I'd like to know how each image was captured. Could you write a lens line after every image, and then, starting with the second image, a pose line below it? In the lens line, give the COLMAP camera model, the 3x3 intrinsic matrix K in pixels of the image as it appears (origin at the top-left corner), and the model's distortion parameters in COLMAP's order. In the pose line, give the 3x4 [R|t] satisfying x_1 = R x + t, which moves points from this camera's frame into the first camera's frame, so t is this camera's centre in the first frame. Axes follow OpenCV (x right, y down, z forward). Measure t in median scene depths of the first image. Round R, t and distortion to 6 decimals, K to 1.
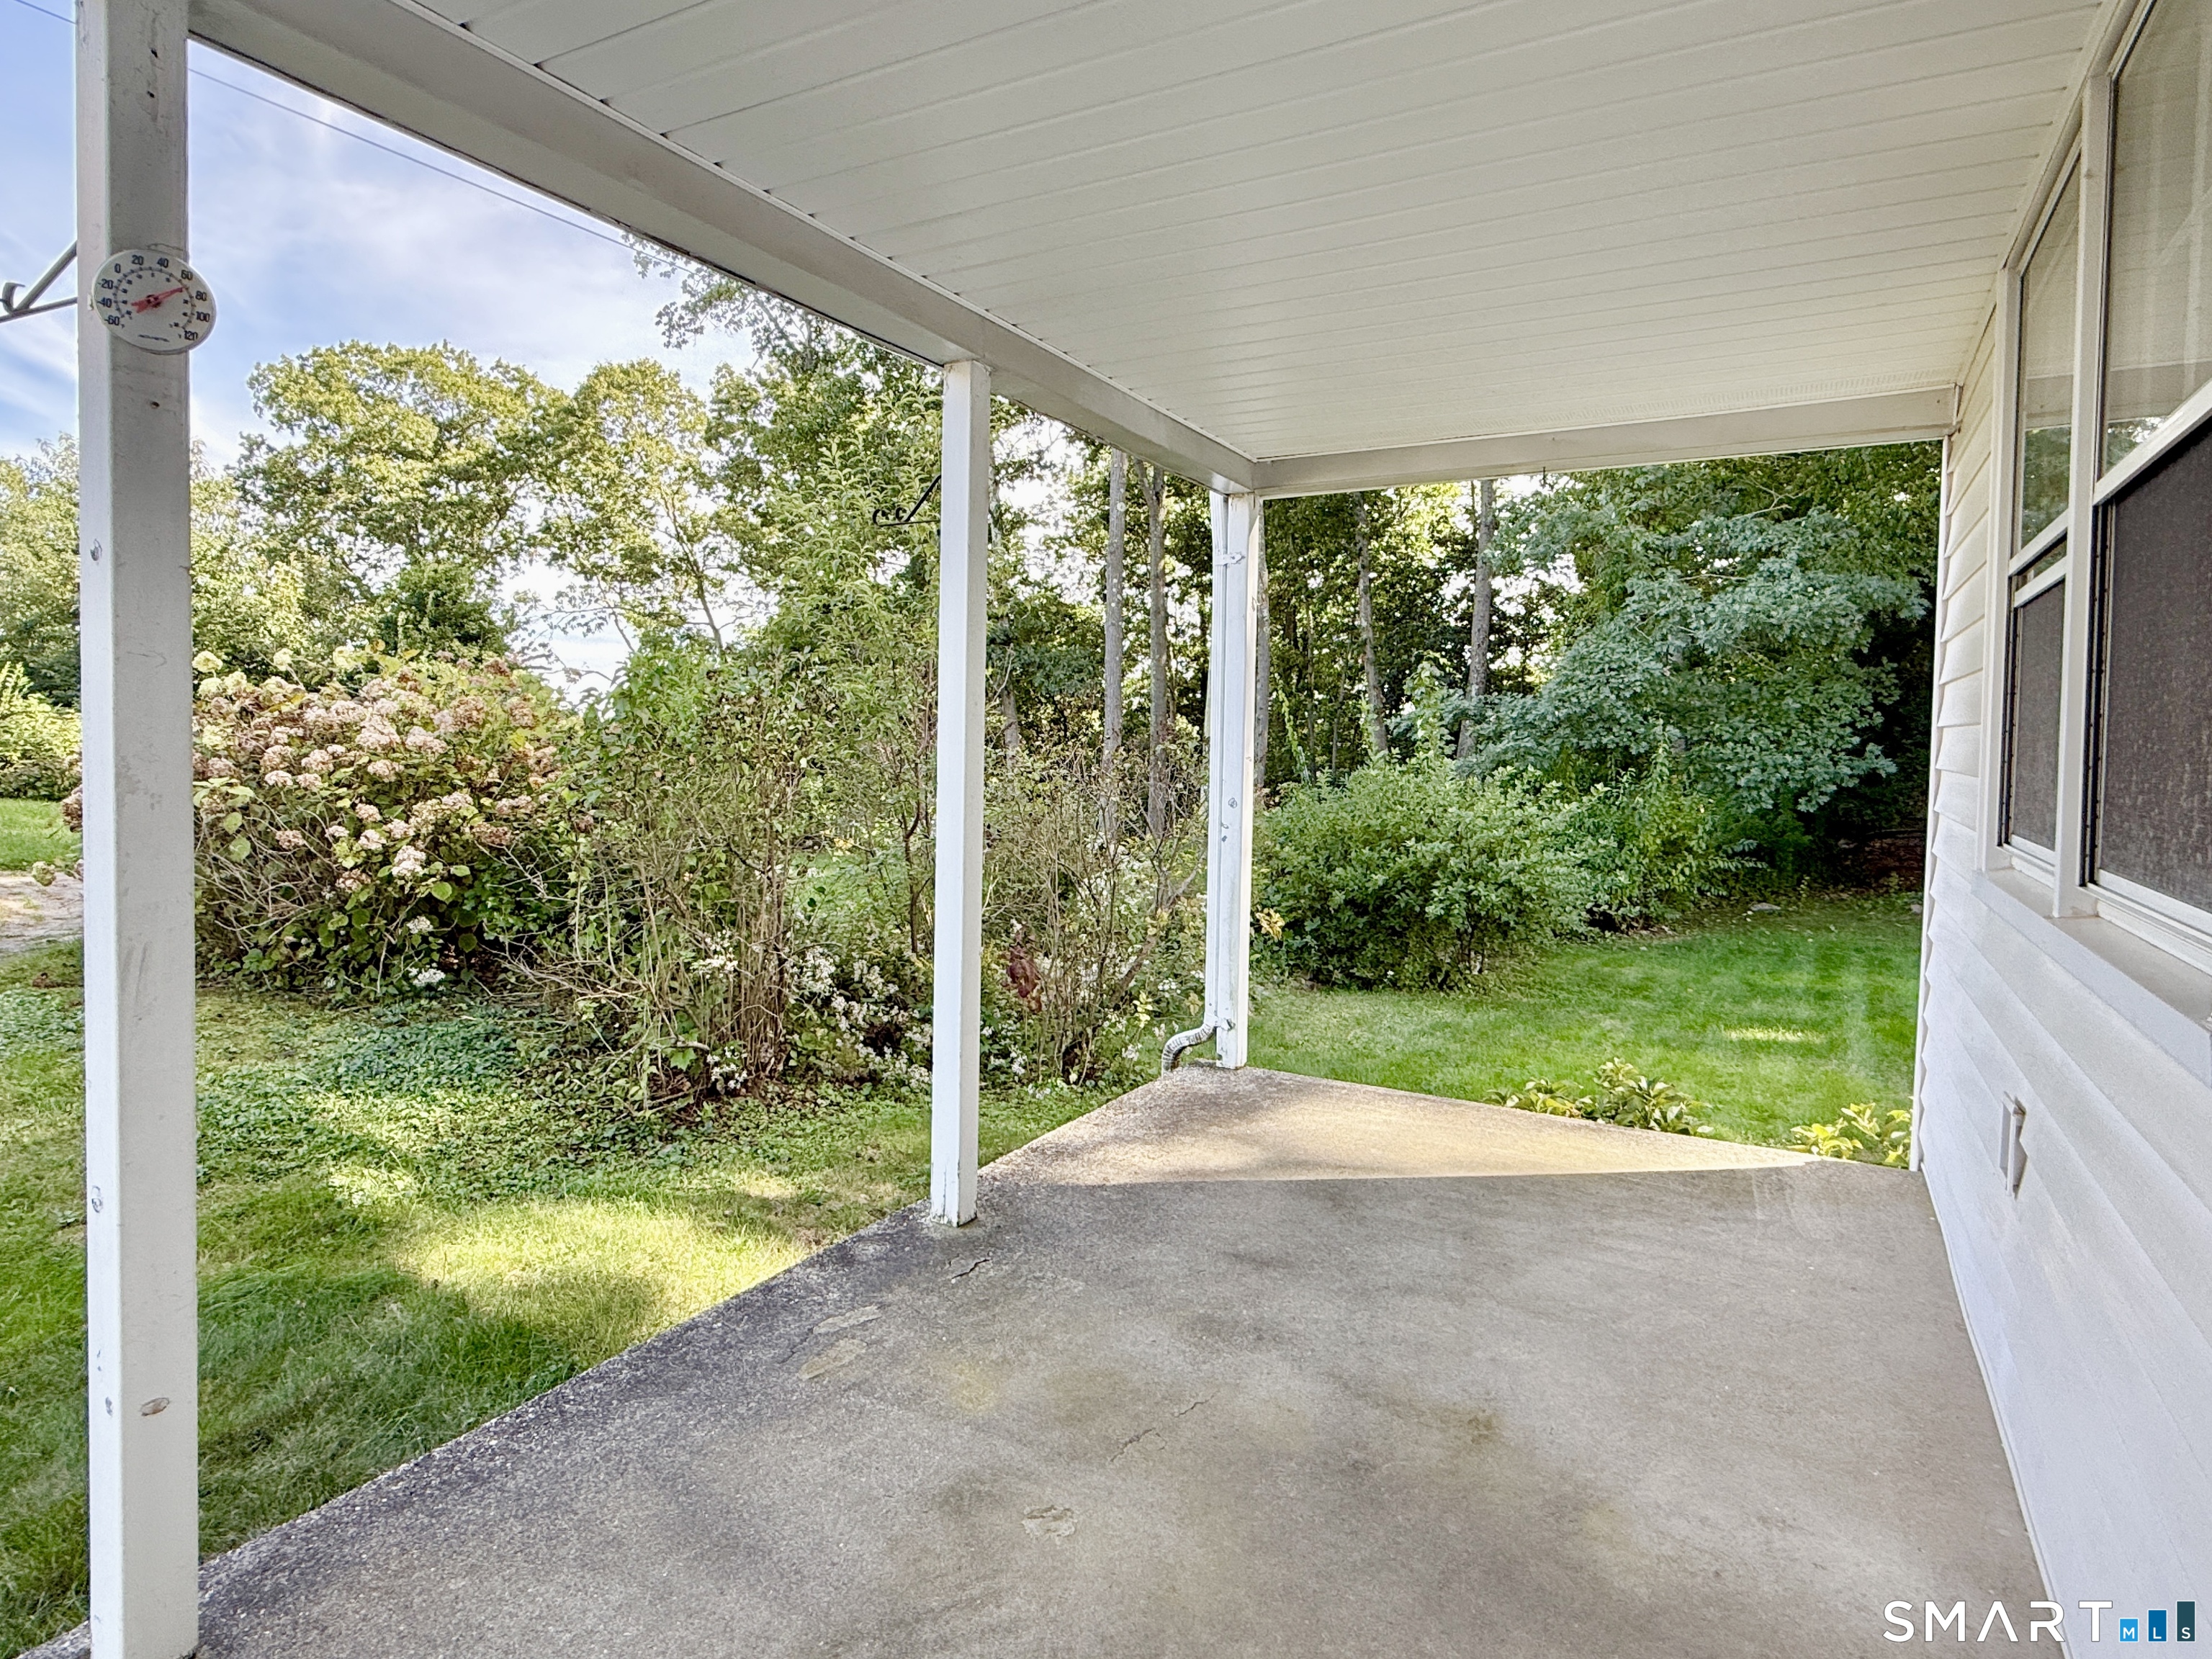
lens RADIAL K [[1203.7, 0, 1091.9], [0, 1203.7, 827.7], [0, 0, 1]] dist [0.000538, 0.000128]
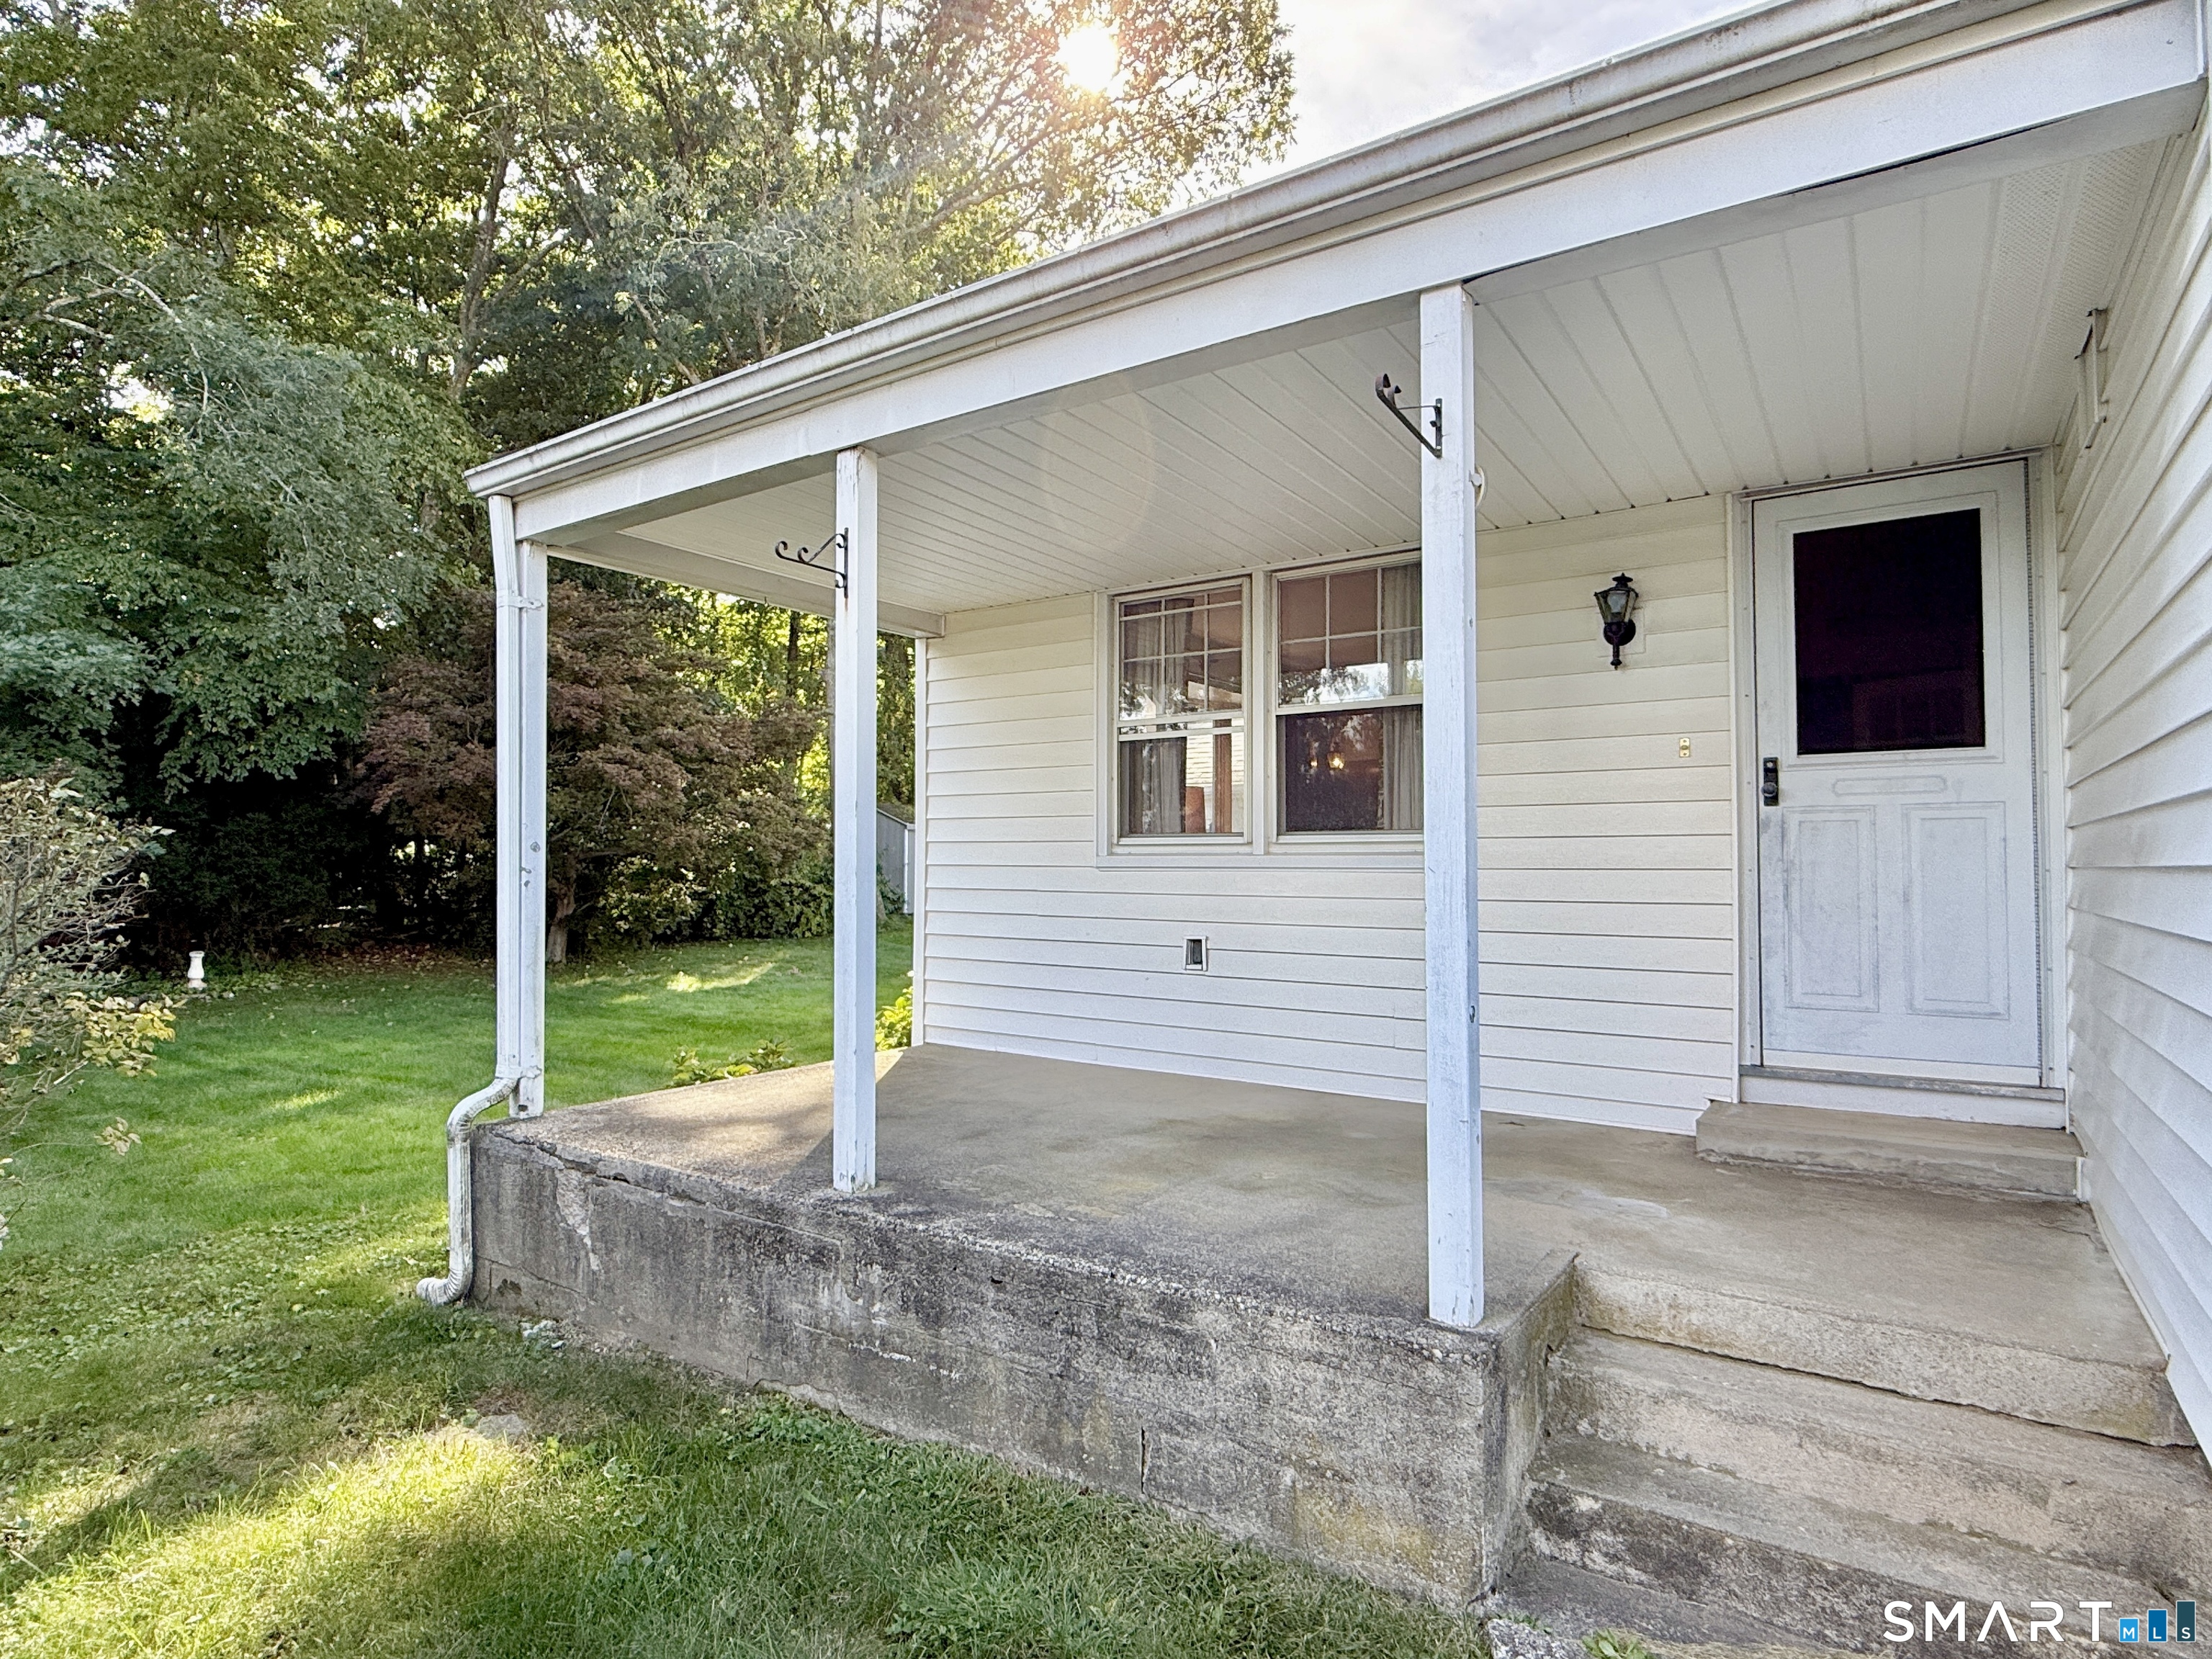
lens RADIAL K [[1203.7, 0, 1091.9], [0, 1203.7, 827.7], [0, 0, 1]] dist [0.000538, 0.000128]
pose [[0.090563, 0.015391, 0.995772, -0.358856], [0.073244, 0.997070, -0.022073, 0.008744], [-0.993194, 0.074934, 0.089170, 0.192592]]
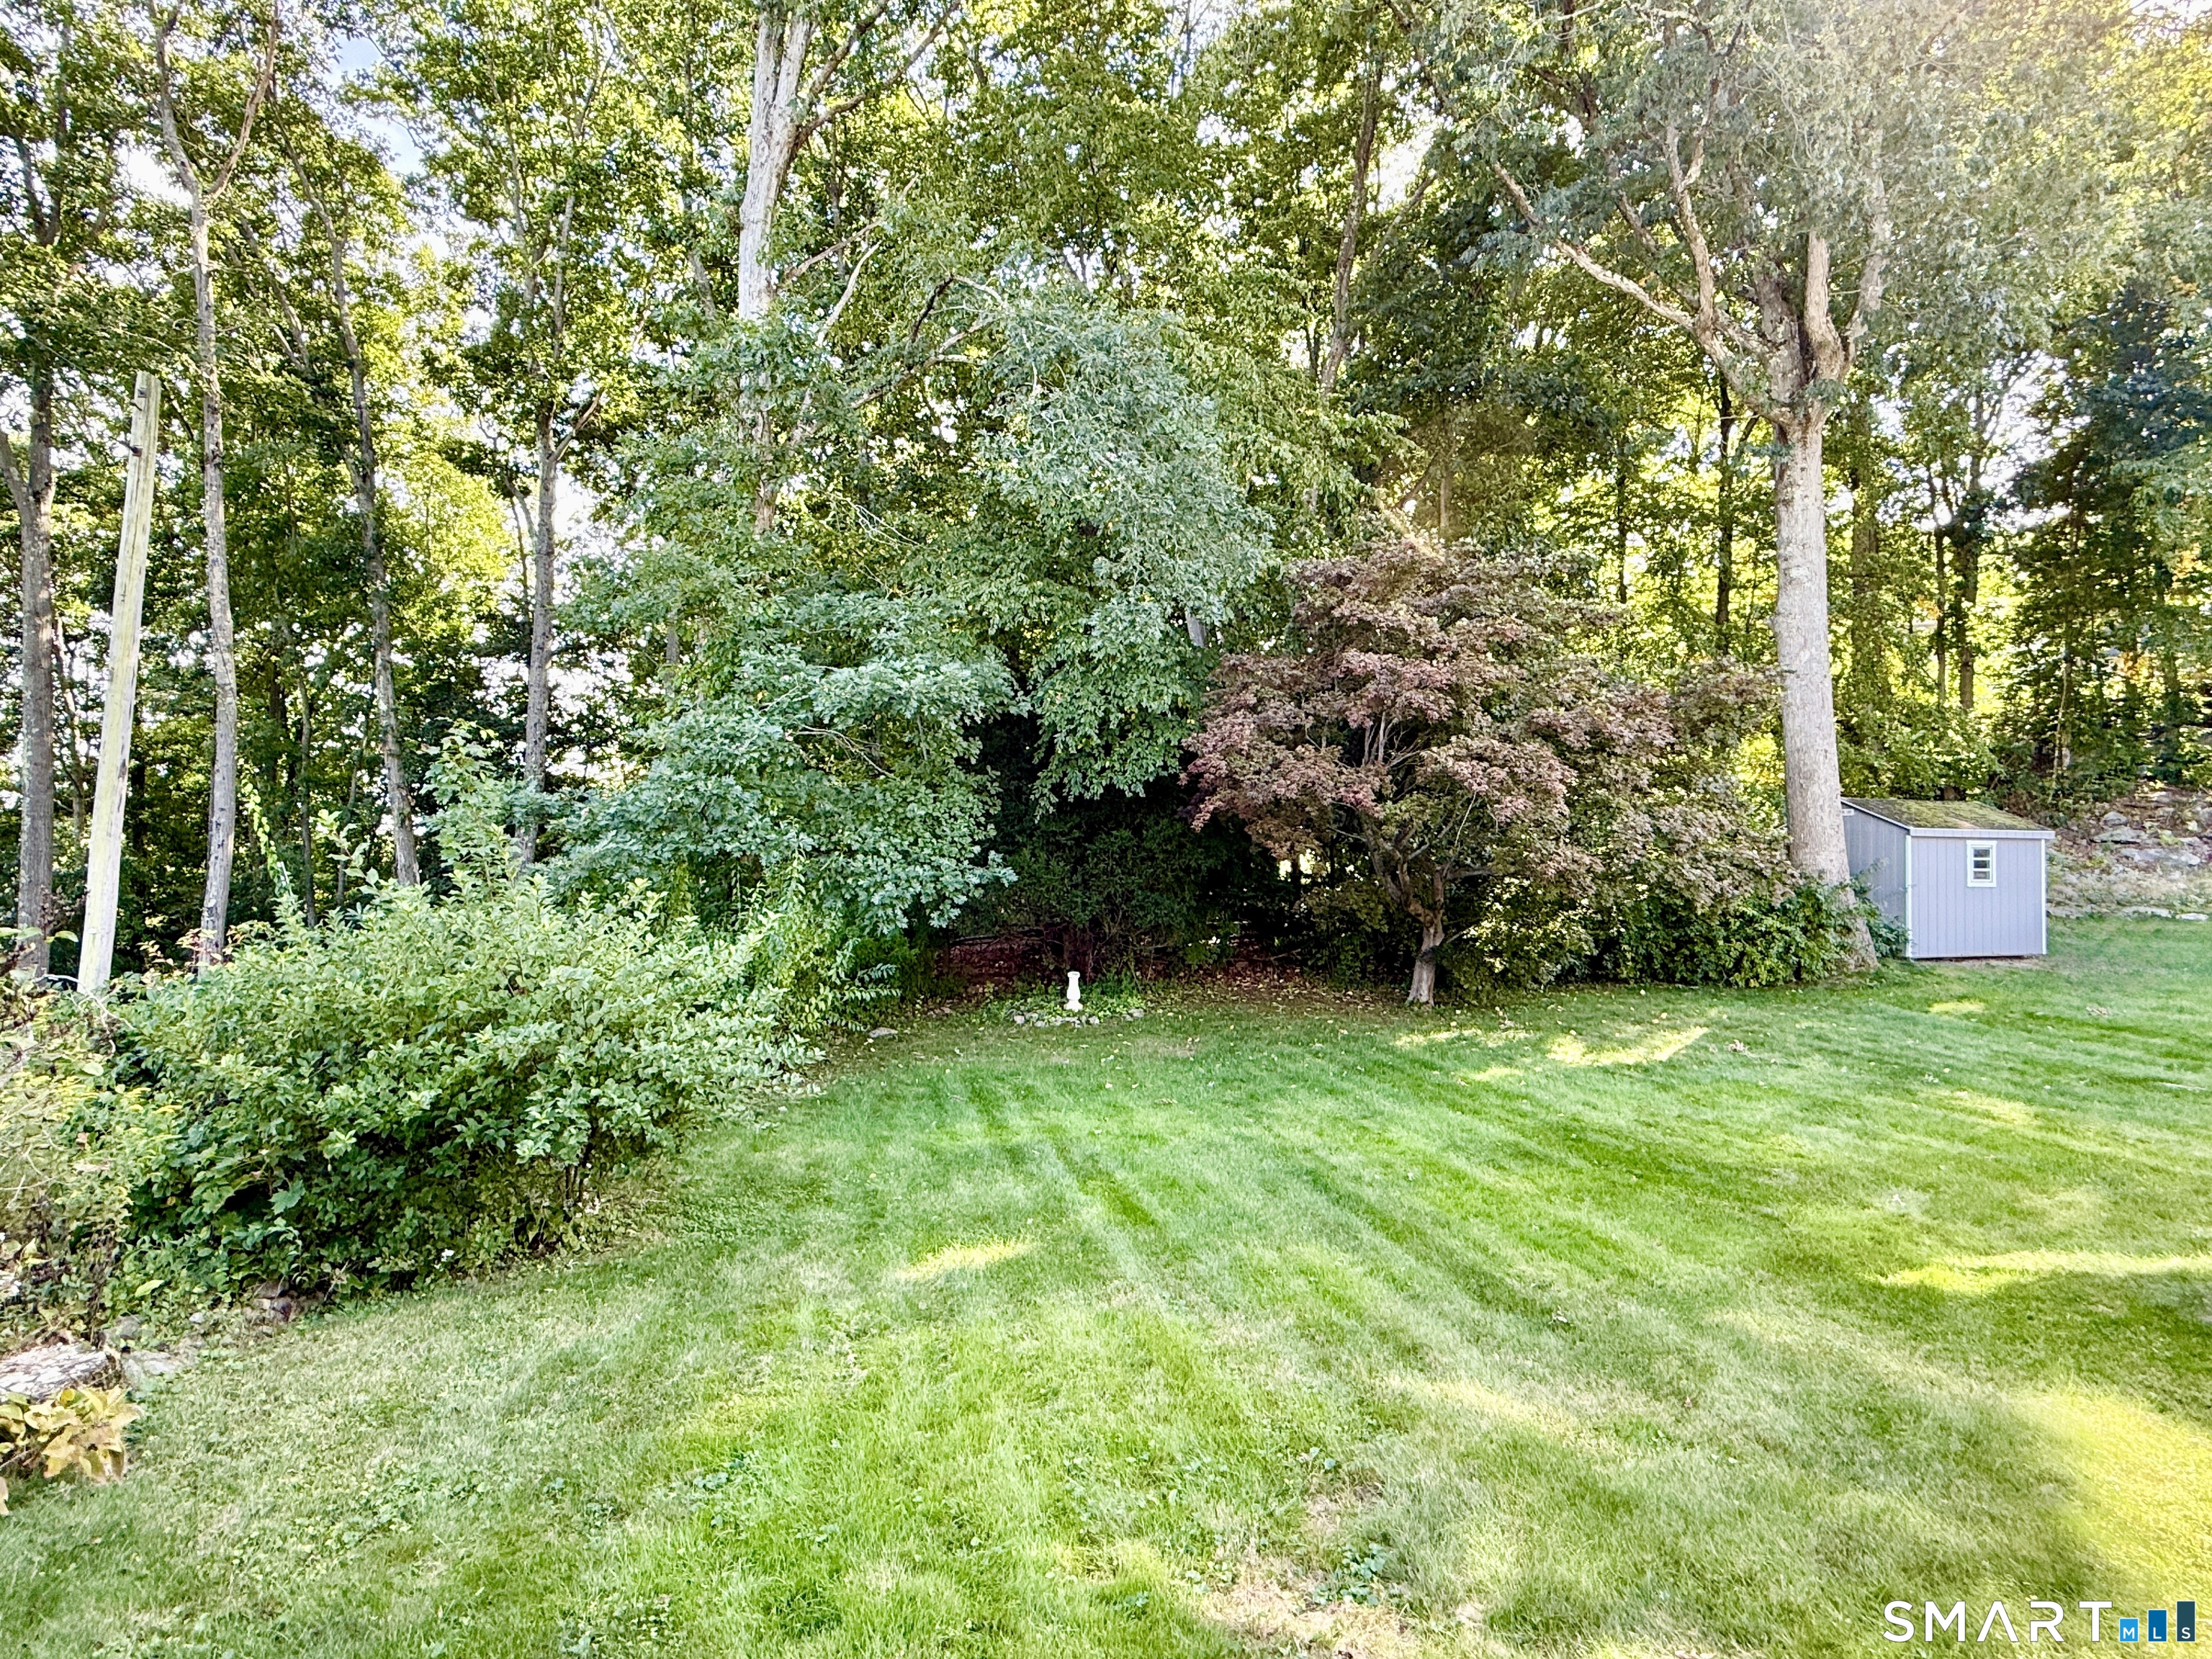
lens RADIAL K [[1203.7, 0, 1091.9], [0, 1203.7, 827.7], [0, 0, 1]] dist [0.000538, 0.000128]
pose [[0.729436, 0.010477, 0.683969, 0.075717], [0.053990, 0.995882, -0.072834, -0.023383], [-0.681915, 0.090055, 0.725866, 0.347739]]
